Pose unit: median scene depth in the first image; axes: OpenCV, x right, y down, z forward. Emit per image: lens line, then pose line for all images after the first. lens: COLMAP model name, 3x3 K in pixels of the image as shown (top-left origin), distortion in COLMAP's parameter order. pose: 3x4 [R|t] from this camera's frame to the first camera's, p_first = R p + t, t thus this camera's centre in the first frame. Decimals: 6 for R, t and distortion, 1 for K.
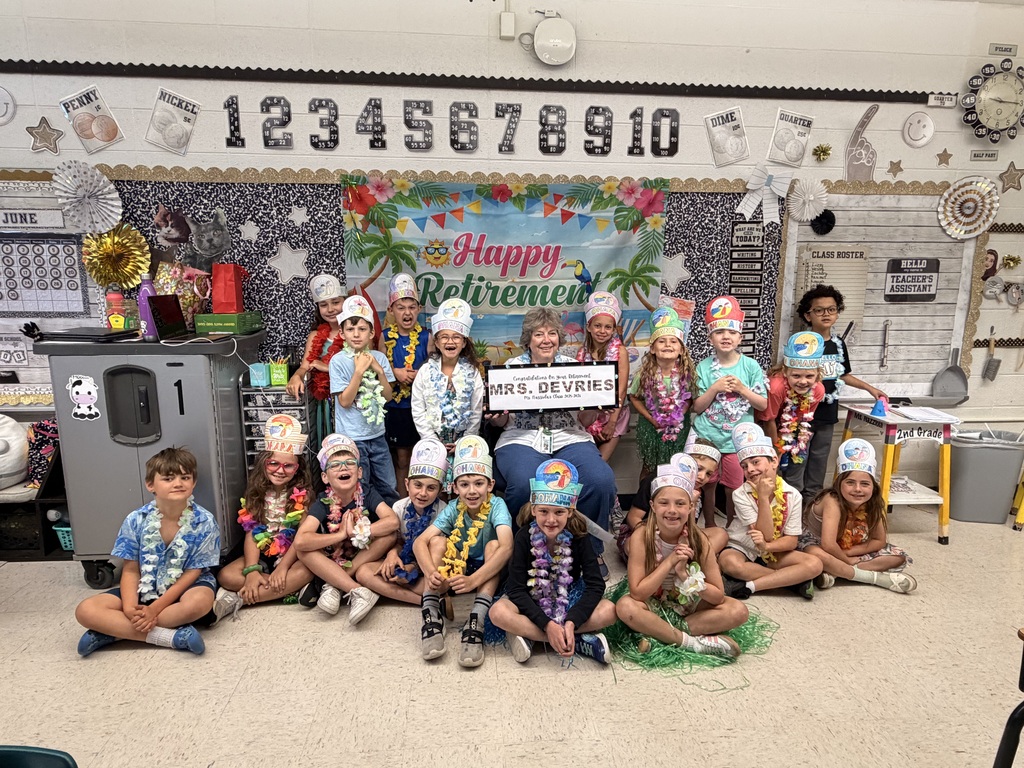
lens RADIAL K [[612.1, 0, 512.0], [0, 612.1, 384.0], [0, 0, 1]] dist [0.001503, 0.001206]
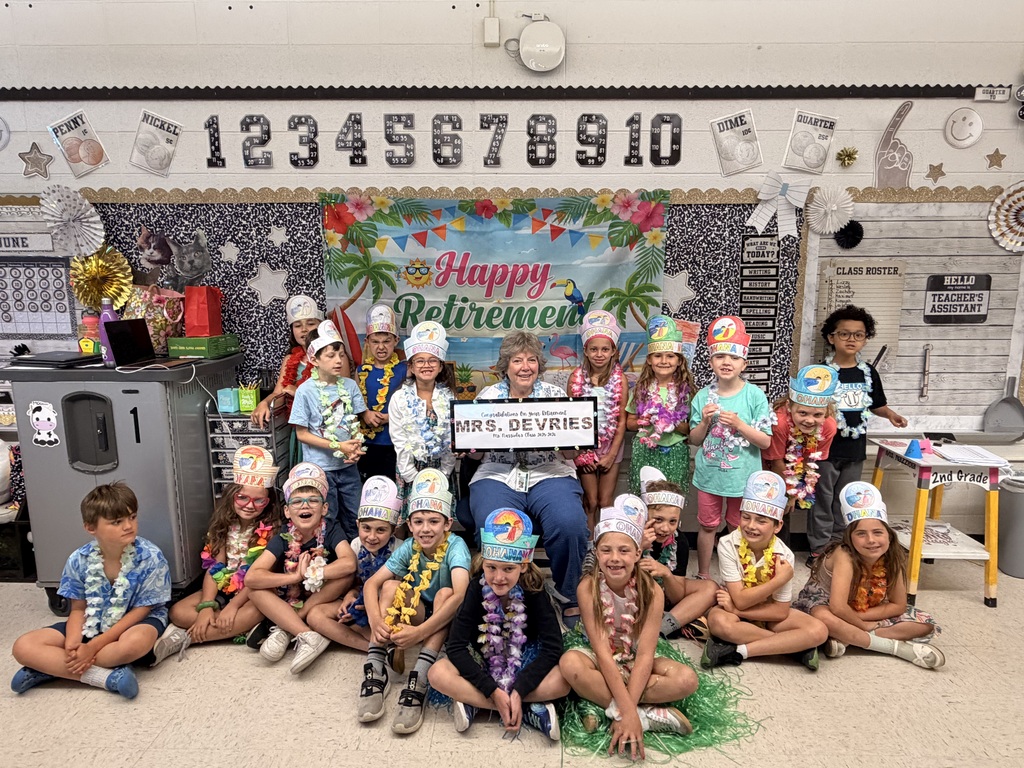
lens RADIAL K [[612.1, 0, 512.0], [0, 612.1, 384.0], [0, 0, 1]] dist [0.001503, 0.001206]
pose [[0.994763, 0.011450, -0.101565, 0.123225], [-0.012906, 0.999823, -0.013691, -0.031057], [0.101390, 0.014930, 0.994735, 0.073697]]
